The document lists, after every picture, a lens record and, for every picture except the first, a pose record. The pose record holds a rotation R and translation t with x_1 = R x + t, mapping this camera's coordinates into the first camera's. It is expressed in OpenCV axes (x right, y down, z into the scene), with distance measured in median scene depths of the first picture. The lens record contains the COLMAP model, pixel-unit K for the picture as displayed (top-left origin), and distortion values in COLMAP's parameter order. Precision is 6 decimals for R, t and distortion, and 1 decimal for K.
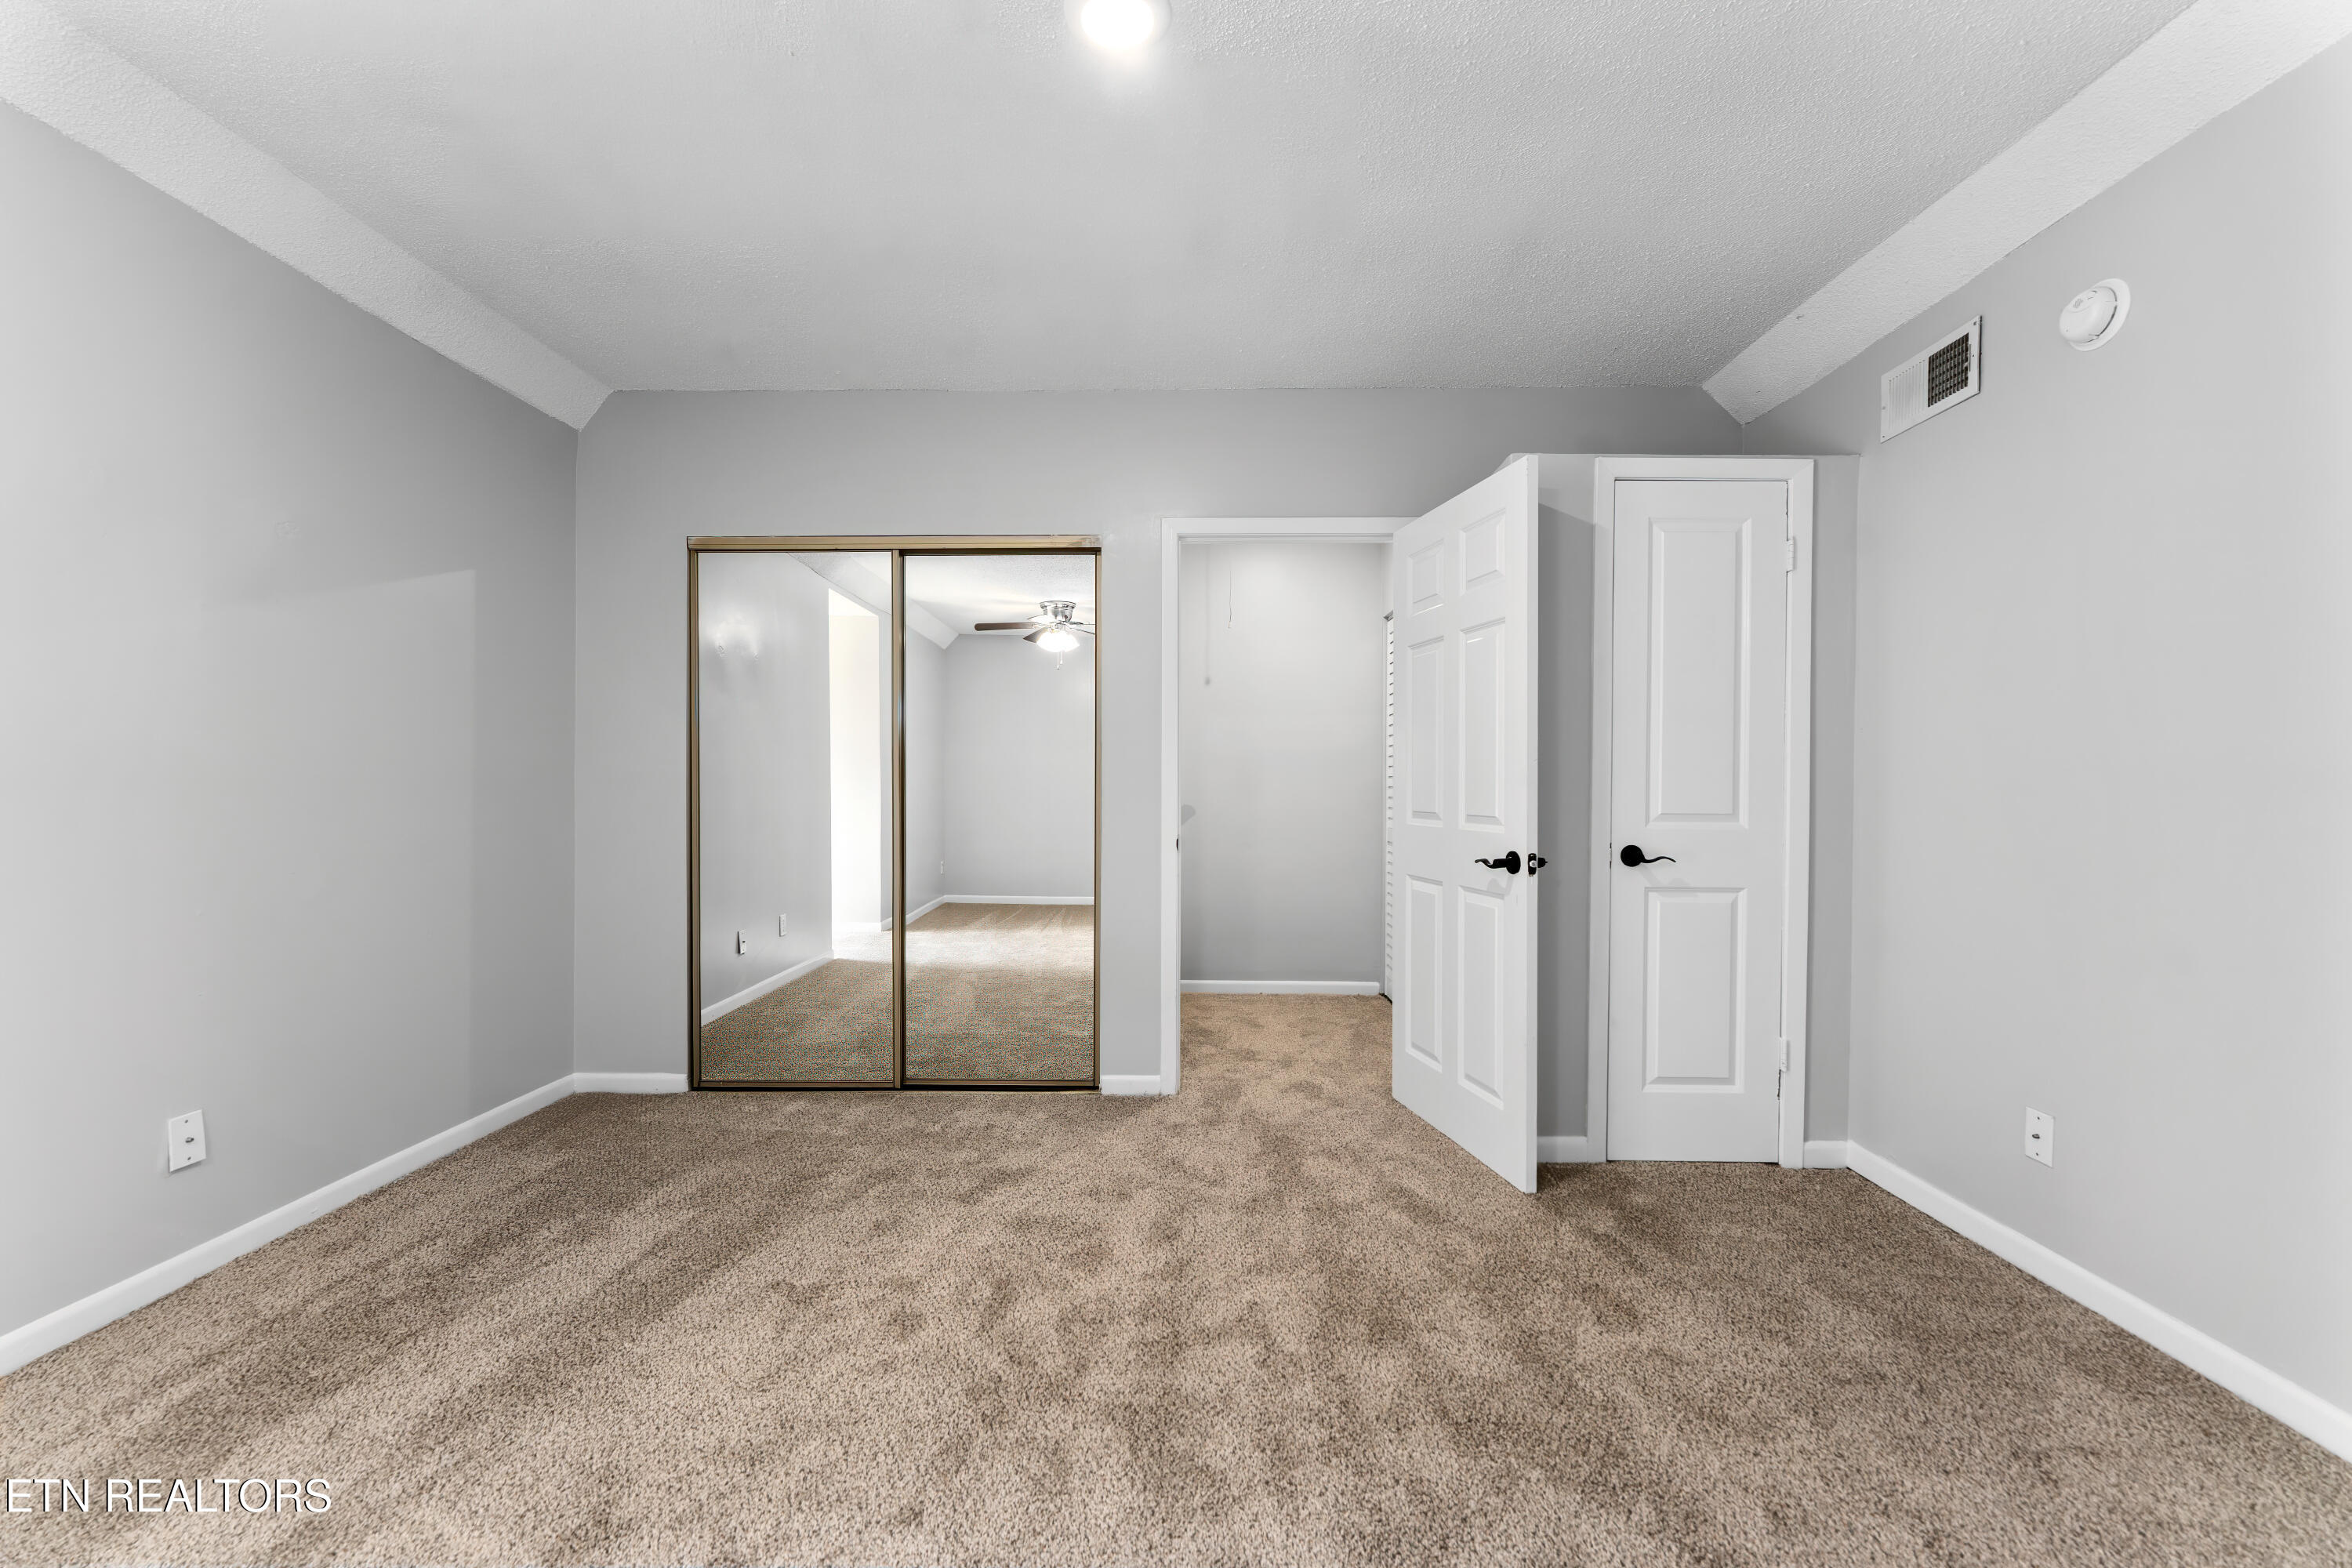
lens RADIAL K [[961.6, 0, 1161.6], [0, 961.6, 782.1], [0, 0, 1]] dist [-0.001953, -0.000675]
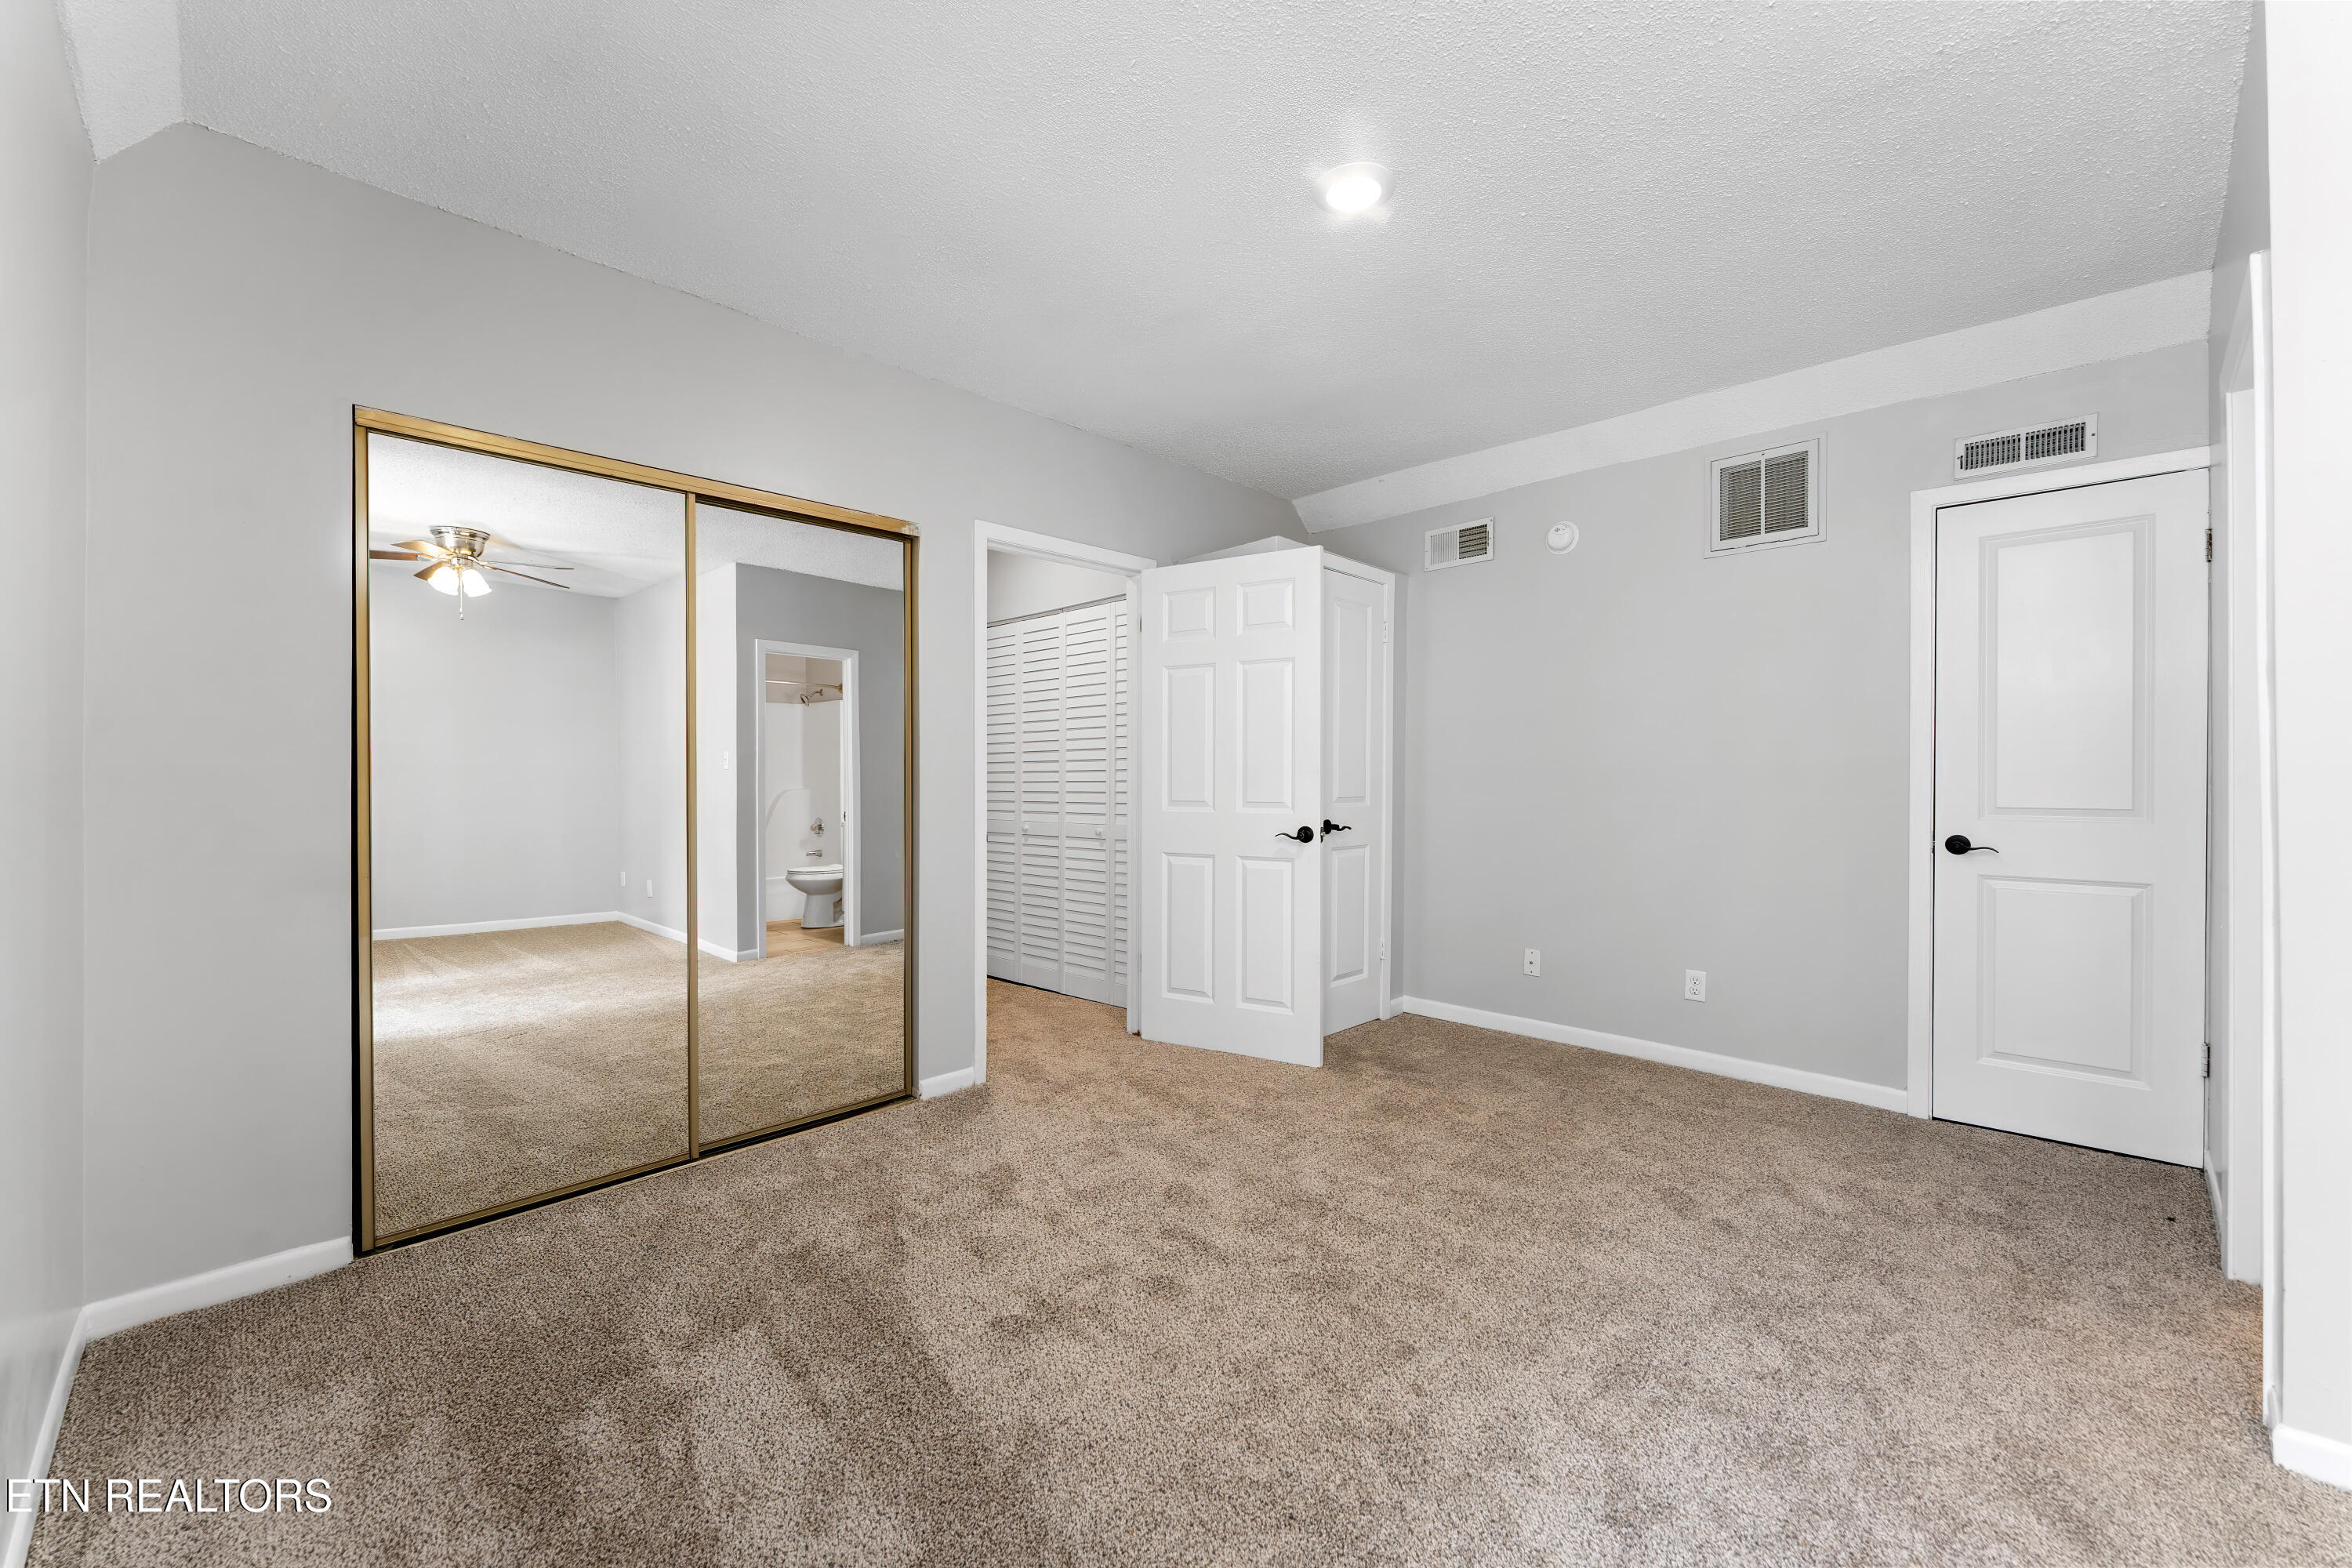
lens RADIAL K [[961.6, 0, 1155.1], [0, 961.6, 789.6], [0, 0, 1]] dist [-0.001953, -0.000675]
pose [[0.675613, -0.014234, 0.737119, -0.787238], [0.007800, 0.999896, 0.012159, 0.000232], [-0.737215, -0.002466, 0.675653, 0.215773]]
